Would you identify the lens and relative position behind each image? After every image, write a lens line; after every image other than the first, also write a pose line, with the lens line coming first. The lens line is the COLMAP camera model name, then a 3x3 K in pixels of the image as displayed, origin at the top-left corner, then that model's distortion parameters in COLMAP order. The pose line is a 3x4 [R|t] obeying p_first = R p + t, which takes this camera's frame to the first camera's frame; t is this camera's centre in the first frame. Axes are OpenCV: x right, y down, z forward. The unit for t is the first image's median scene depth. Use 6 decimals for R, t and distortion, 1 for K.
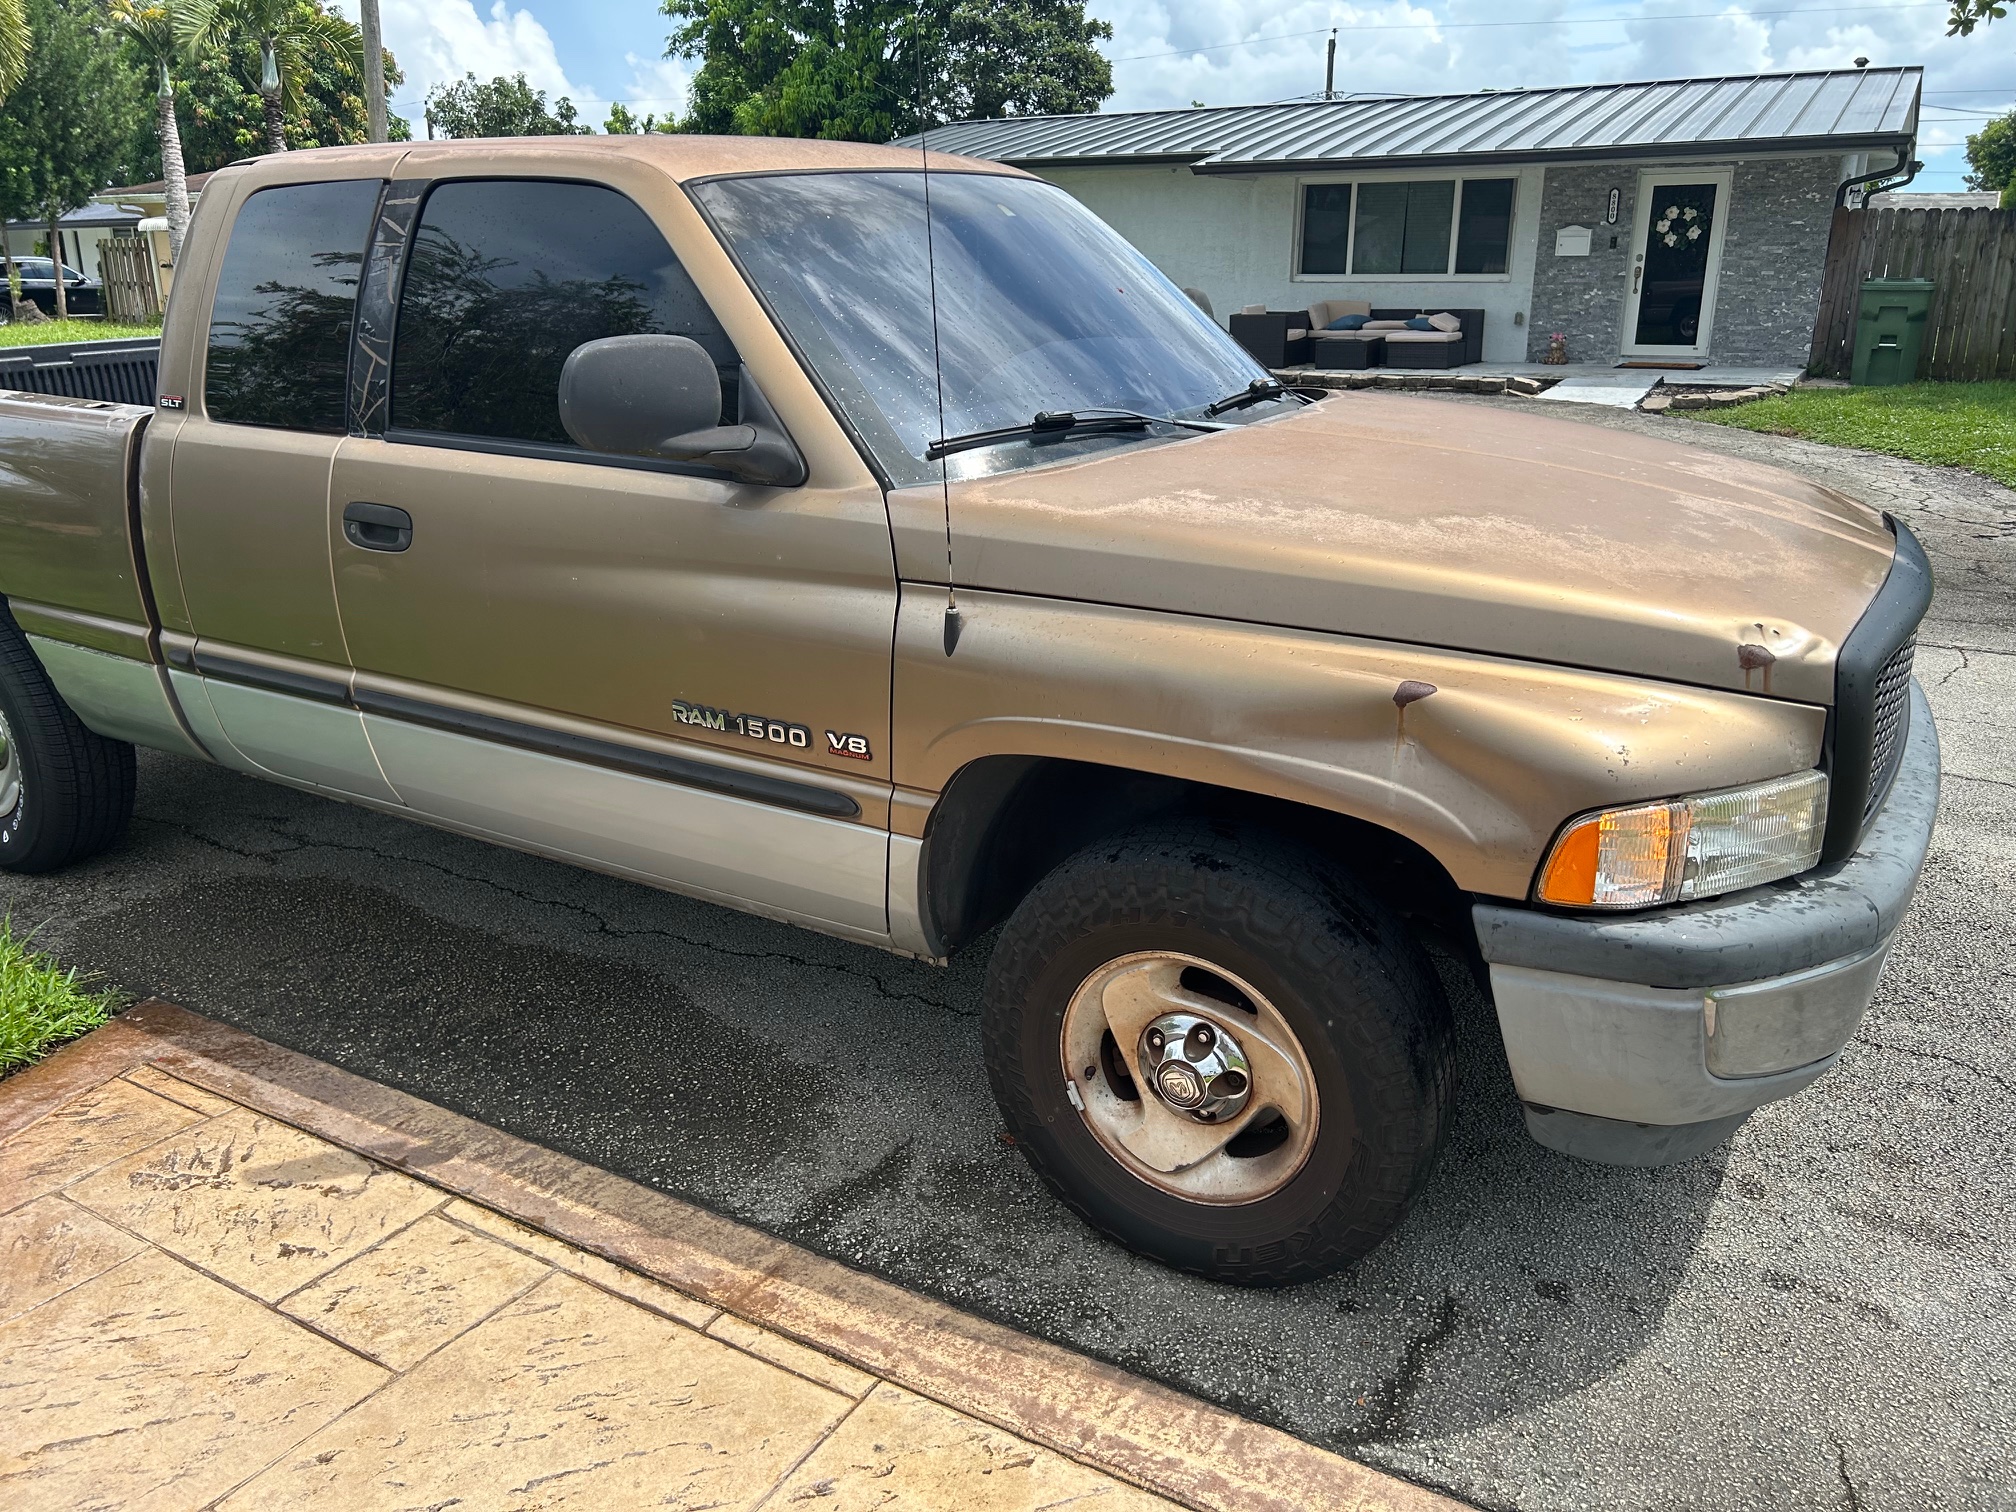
lens RADIAL K [[1529.9, 0, 1017.9], [0, 1529.9, 754.0], [0, 0, 1]] dist [0.039035, -0.039913]
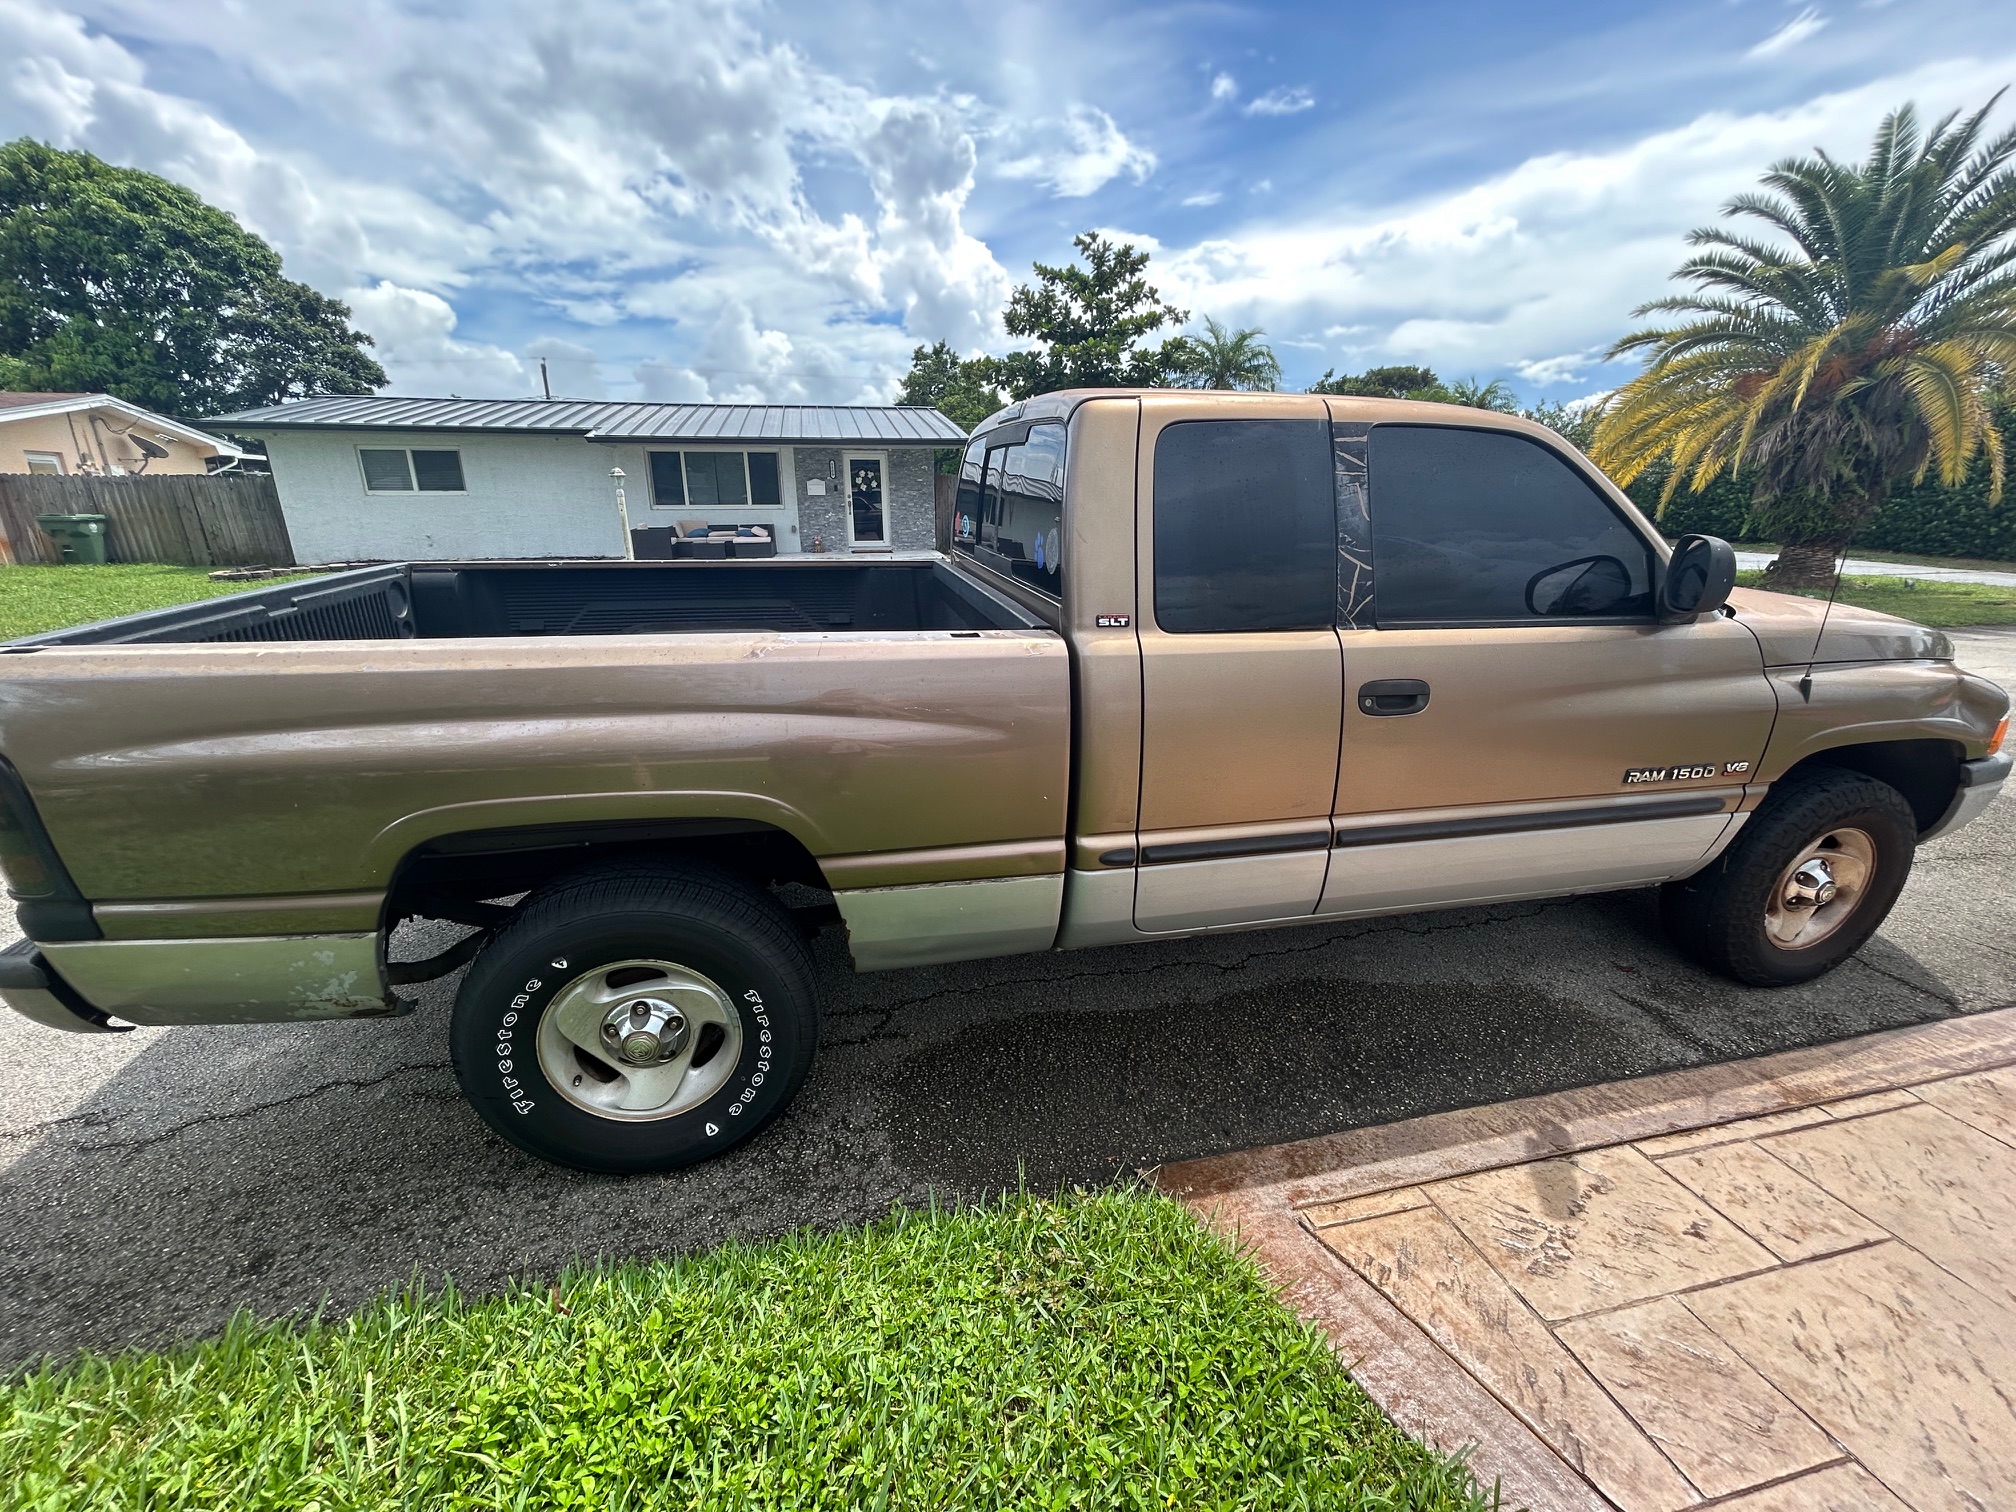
lens RADIAL K [[815.1, 0, 1005.0], [0, 815.1, 759.5], [0, 0, 1]] dist [0.002160, -0.000754]
pose [[0.729190, -0.208288, 0.651842, -0.201550], [0.208884, 0.974839, 0.077827, -0.039858], [-0.651651, 0.079409, 0.754351, 0.130426]]
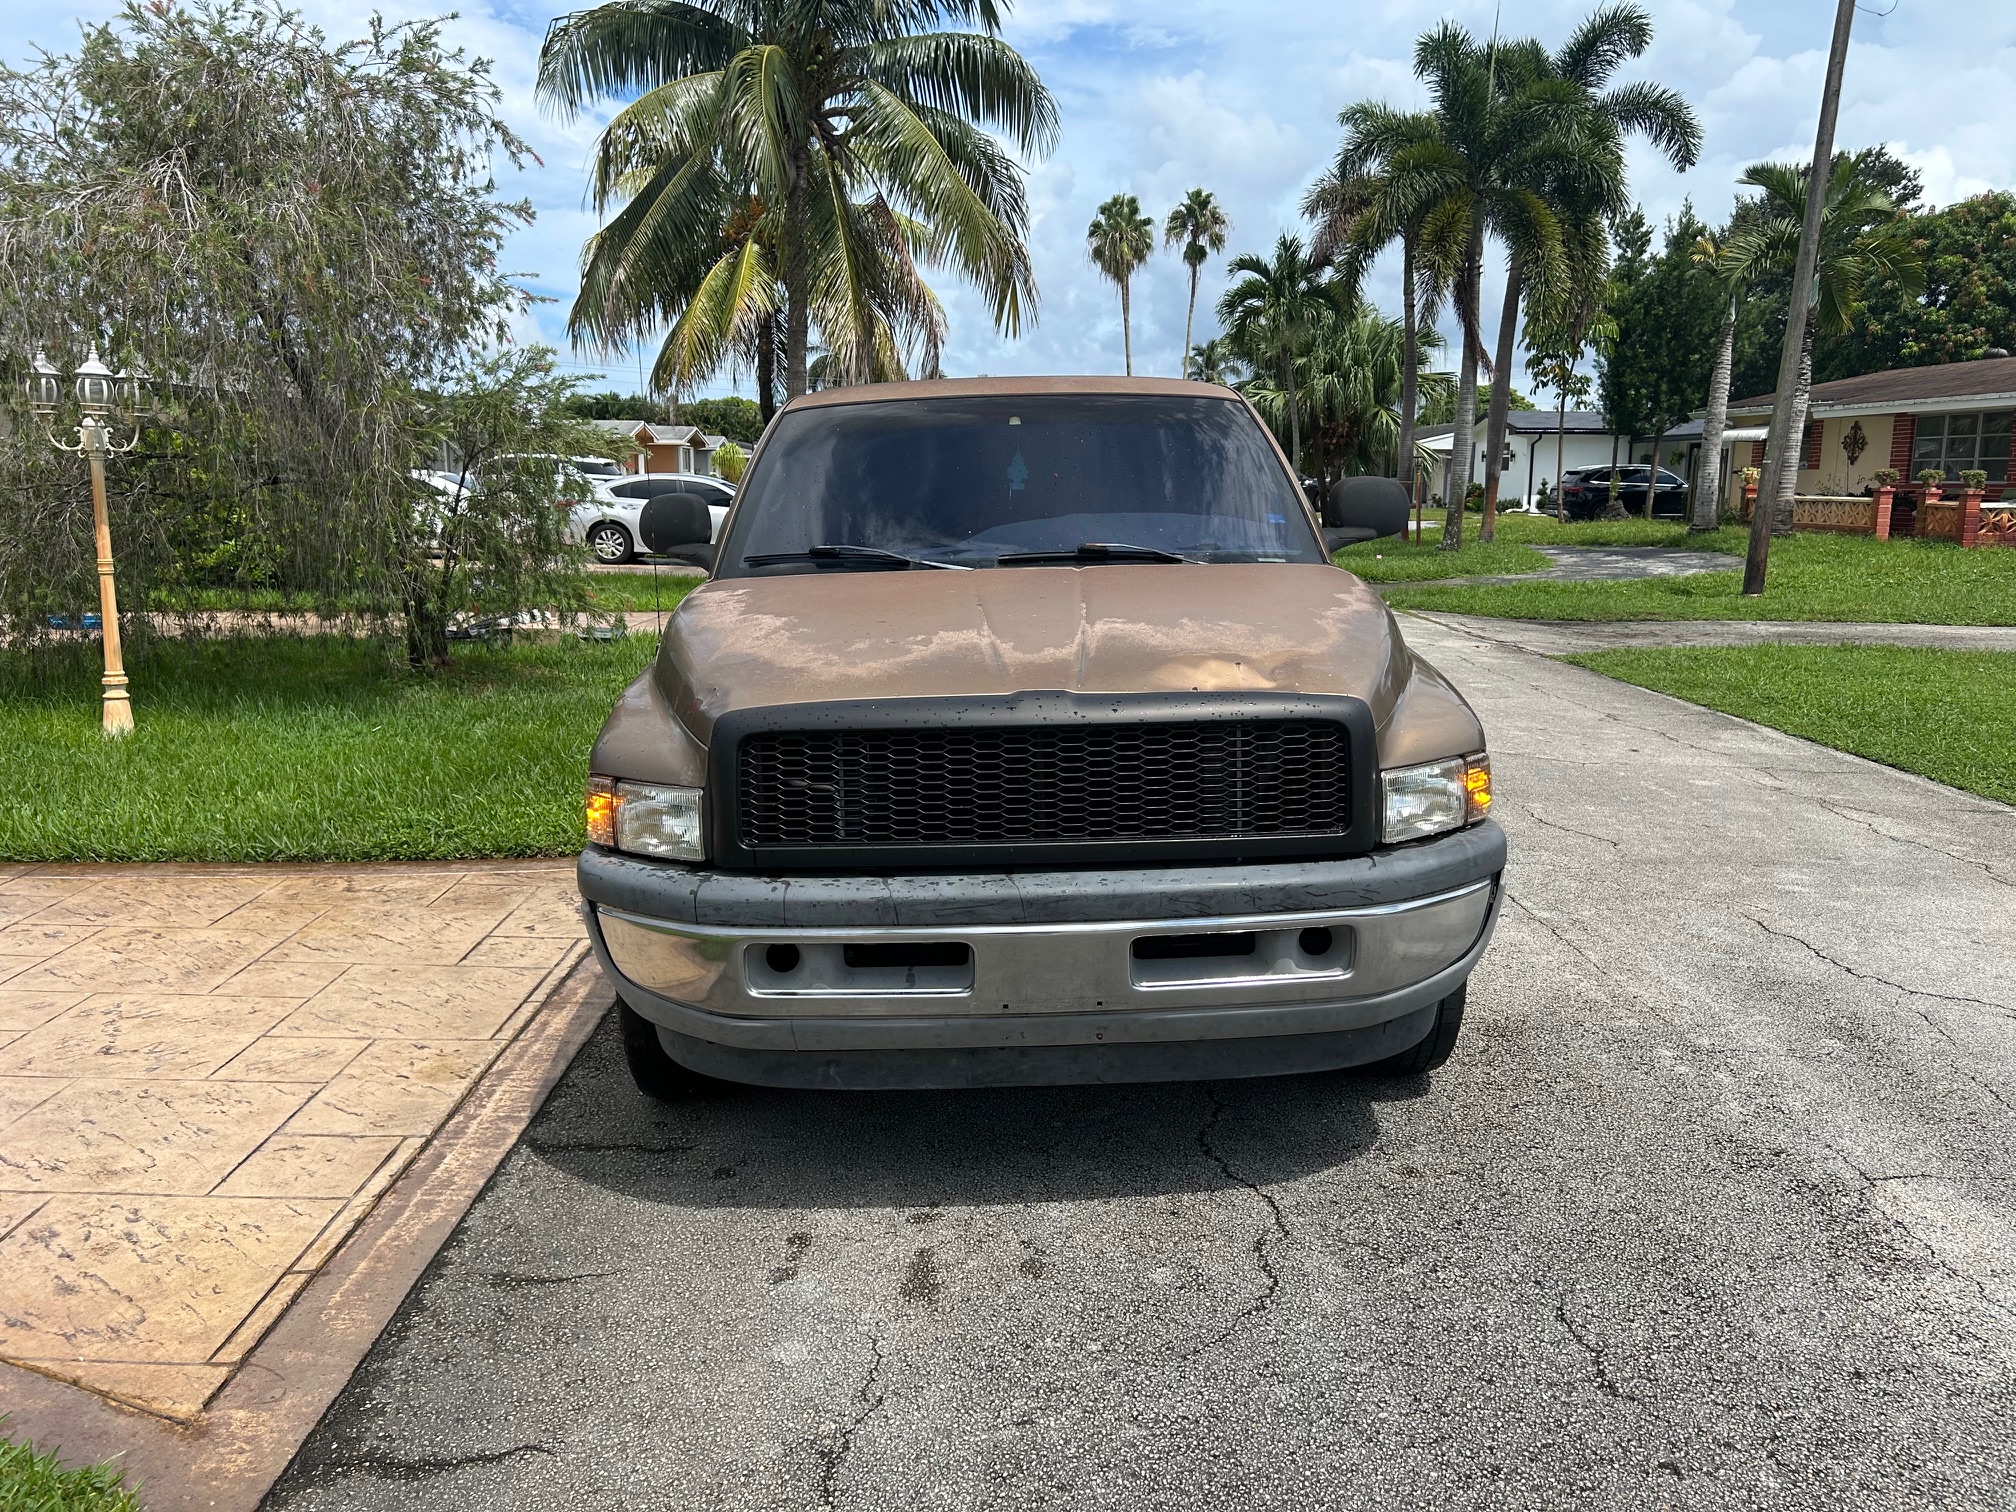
lens RADIAL K [[1529.9, 0, 1008.8], [0, 1529.9, 754.7], [0, 0, 1]] dist [0.039035, -0.039913]
pose [[0.517321, 0.156683, -0.841326, 0.238312], [-0.261441, 0.965033, 0.018964, -0.015525], [0.814879, 0.210147, 0.540195, 0.059573]]
